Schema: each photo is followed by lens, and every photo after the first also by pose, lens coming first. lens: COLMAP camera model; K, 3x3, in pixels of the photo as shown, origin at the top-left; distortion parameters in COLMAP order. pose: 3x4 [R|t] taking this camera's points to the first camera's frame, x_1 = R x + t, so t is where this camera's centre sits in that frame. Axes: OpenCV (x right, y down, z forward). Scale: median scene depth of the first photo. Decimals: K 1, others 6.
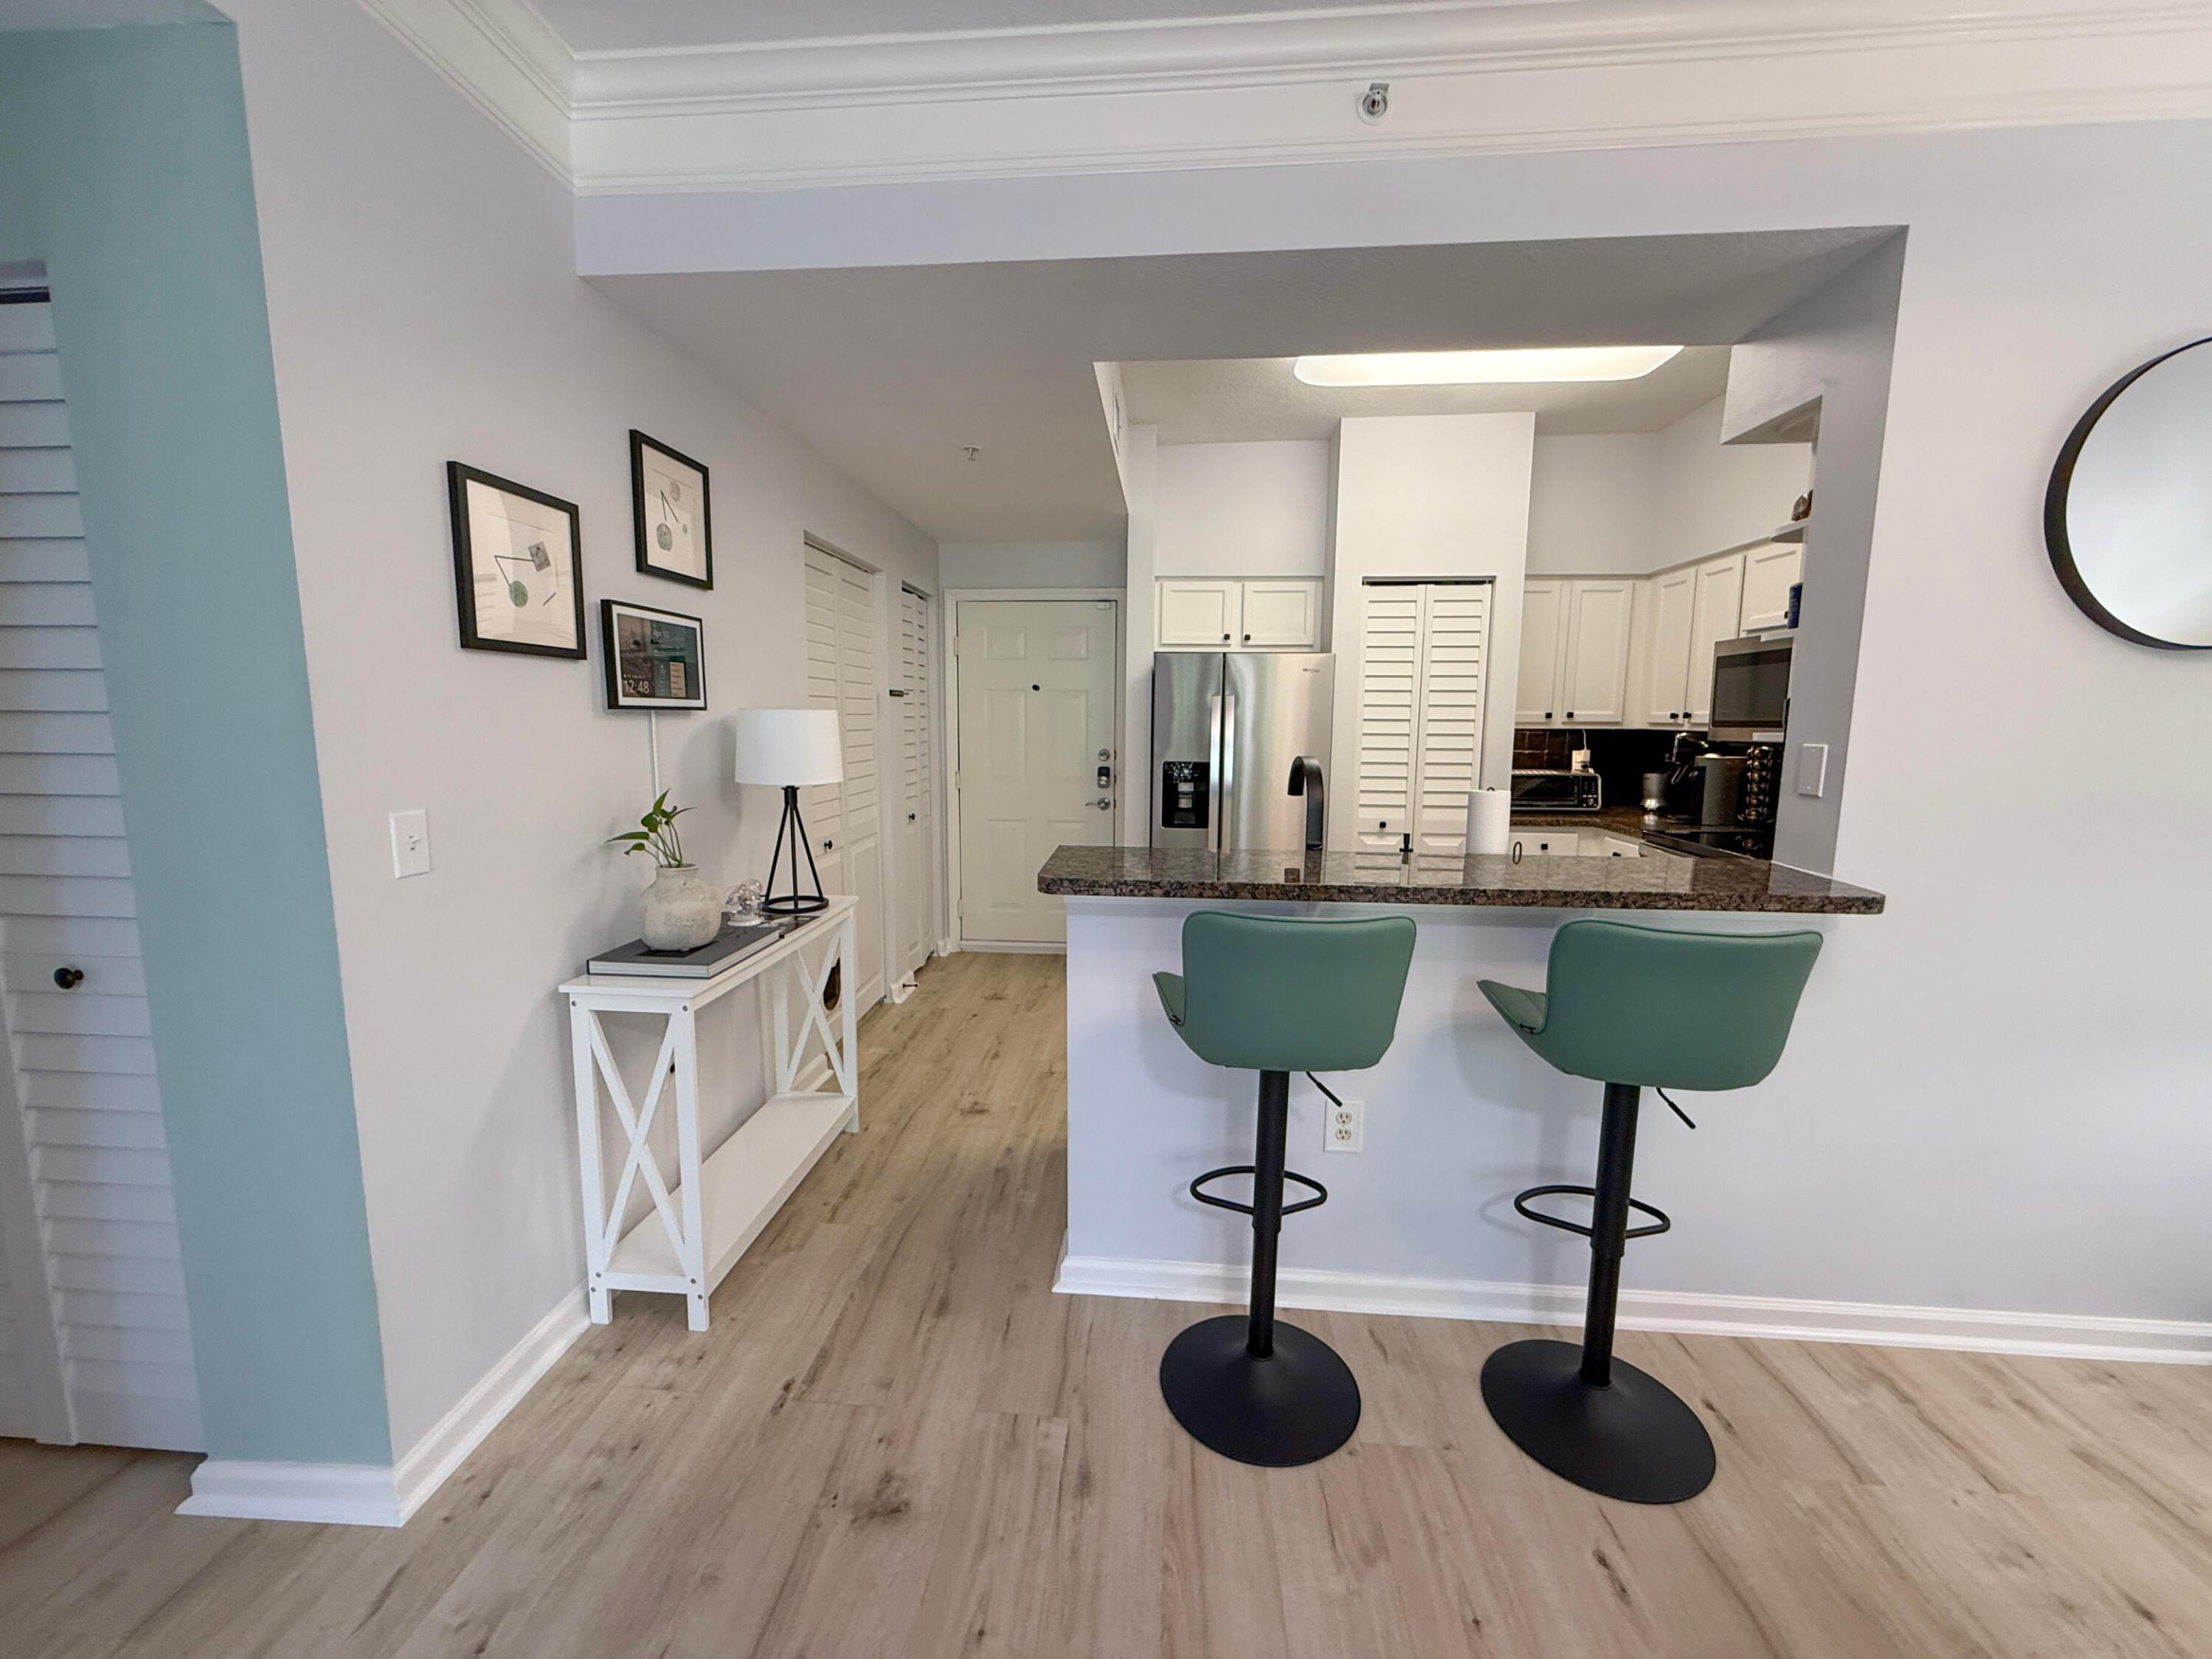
lens RADIAL K [[888.0, 0, 1097.5], [0, 888.0, 831.4], [0, 0, 1]] dist [0.001024, -0.000834]
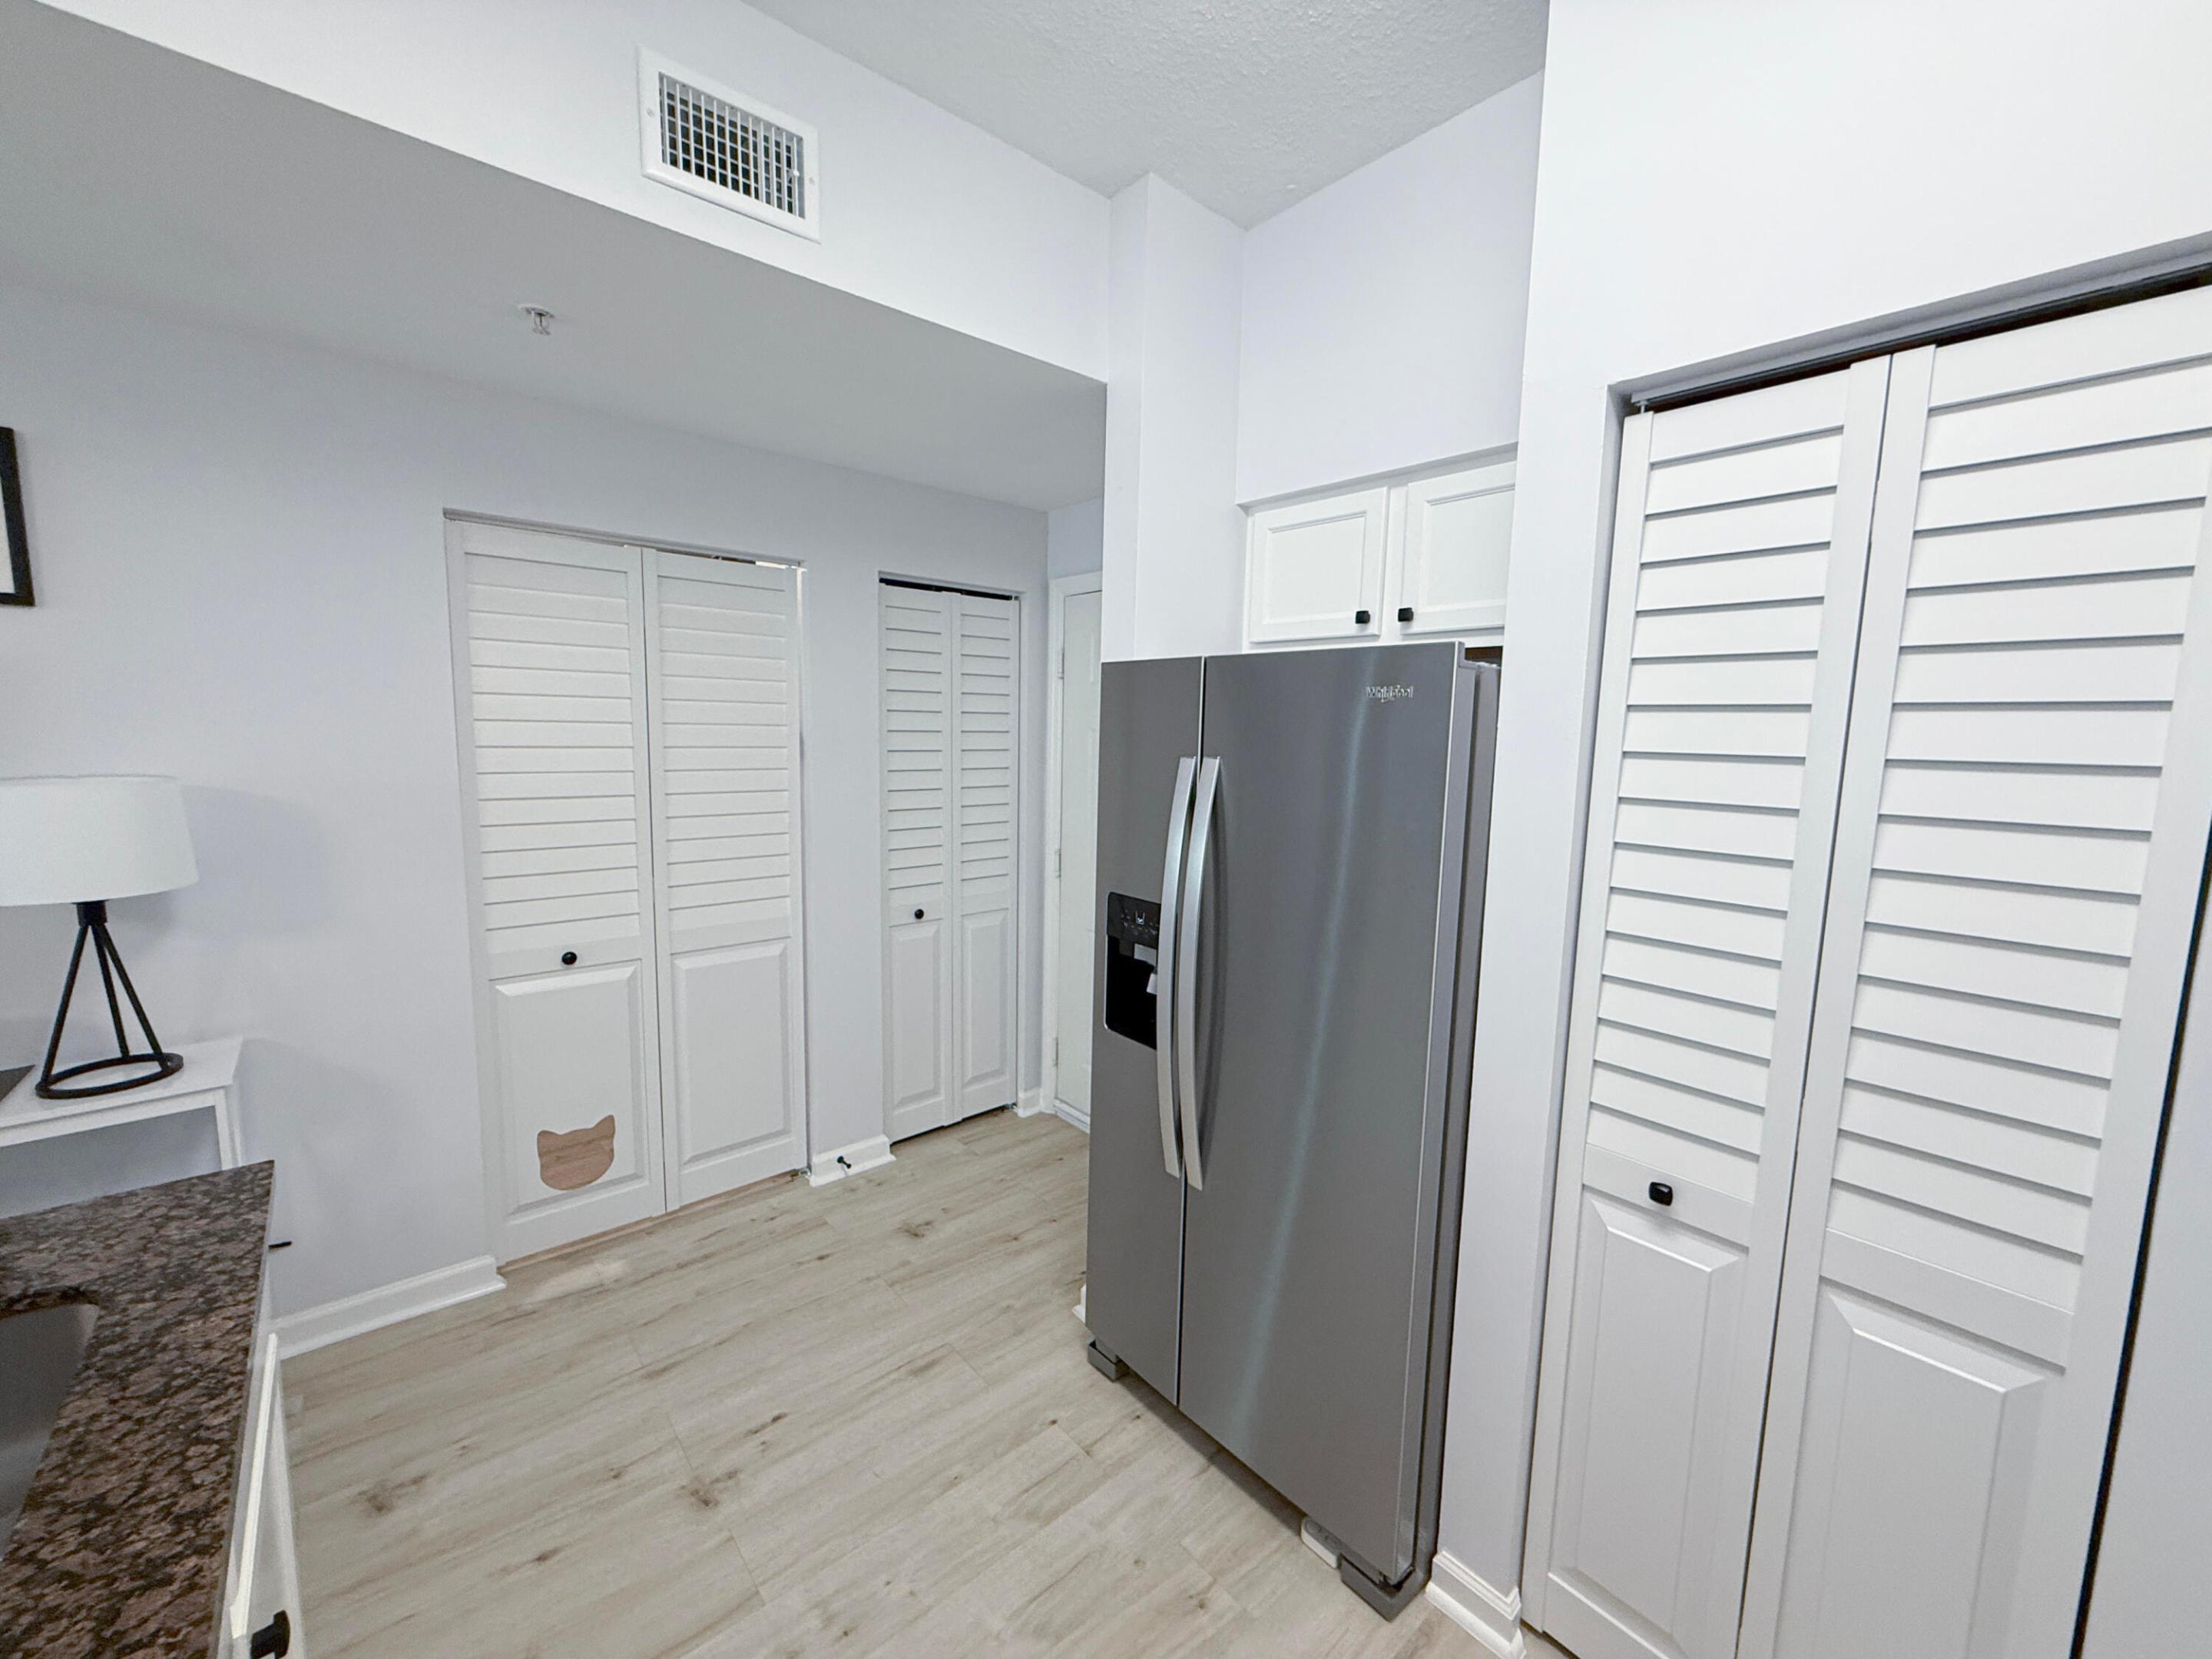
lens RADIAL K [[888.0, 0, 1068.3], [0, 888.0, 834.3], [0, 0, 1]] dist [0.001024, -0.000834]
pose [[0.712629, 0.091147, -0.695595, 0.381990], [-0.104601, 0.994246, 0.023118, -0.117468], [0.693699, 0.056285, 0.718062, 0.640581]]
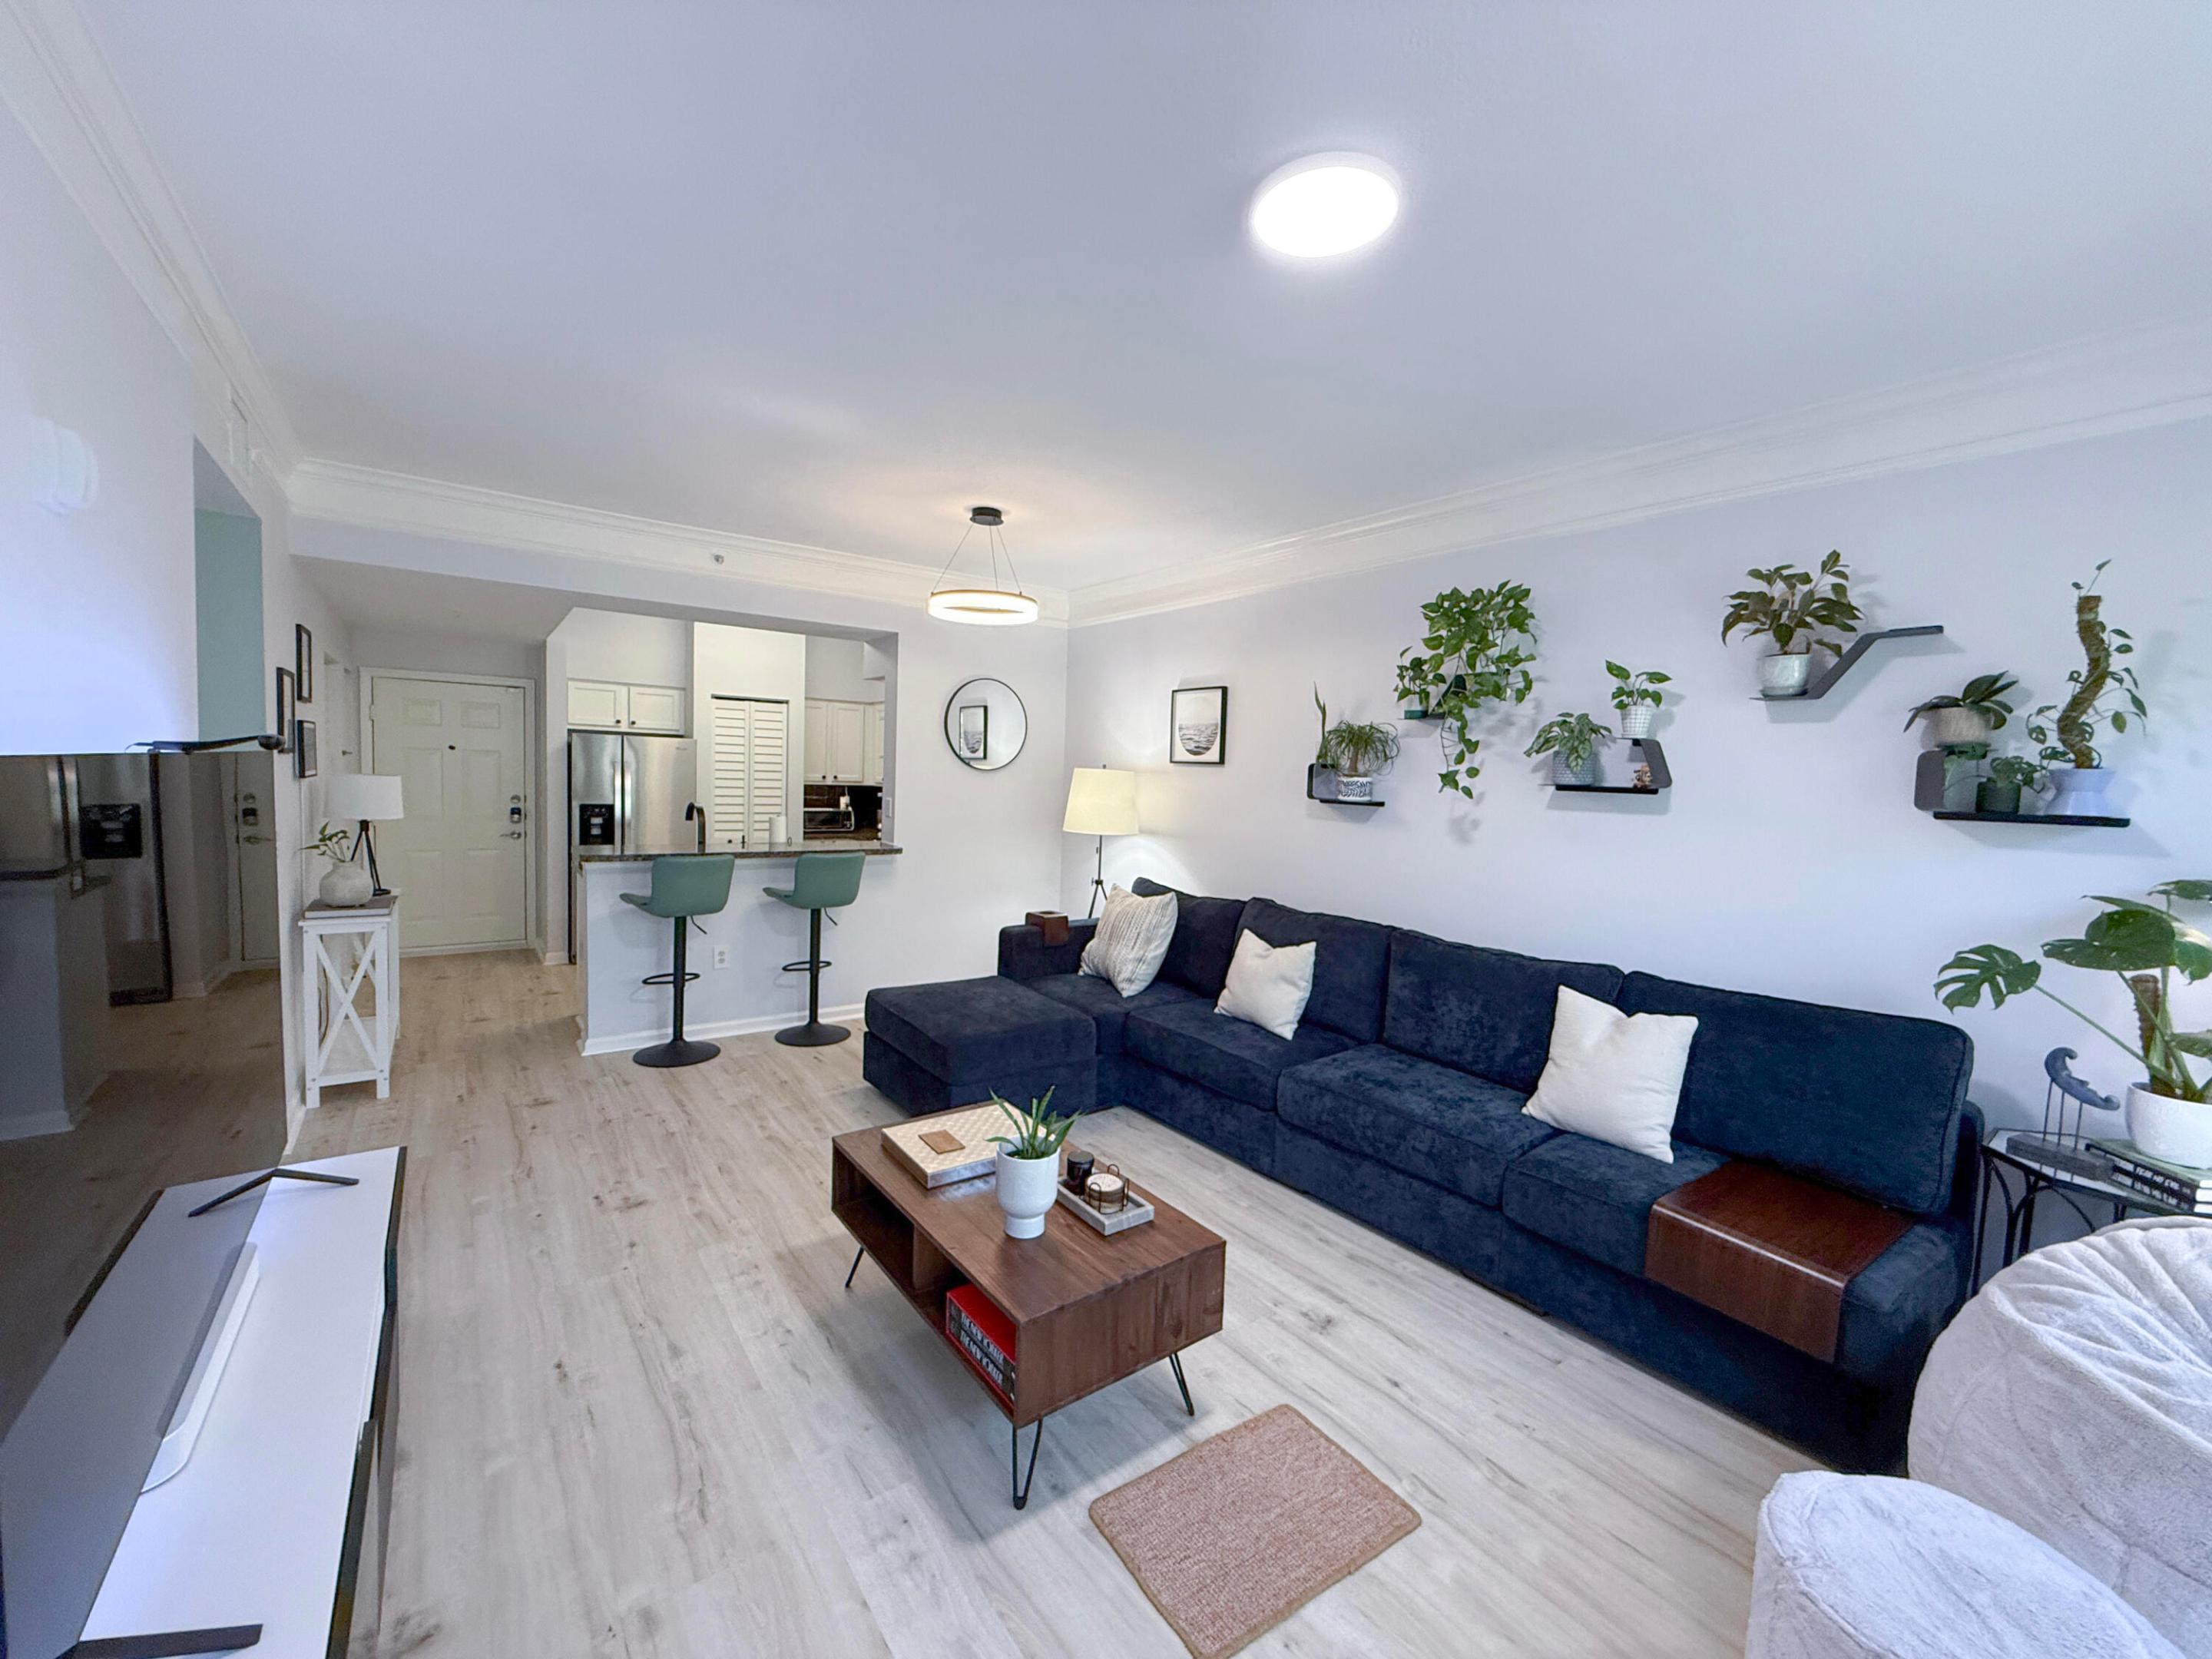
lens RADIAL K [[888.0, 0, 1104.4], [0, 888.0, 833.5], [0, 0, 1]] dist [0.001024, -0.000834]
pose [[0.753215, -0.025205, 0.657292, -0.247077], [0.052470, 0.998384, -0.021843, 0.051822], [-0.655679, 0.050941, 0.753320, -0.724458]]
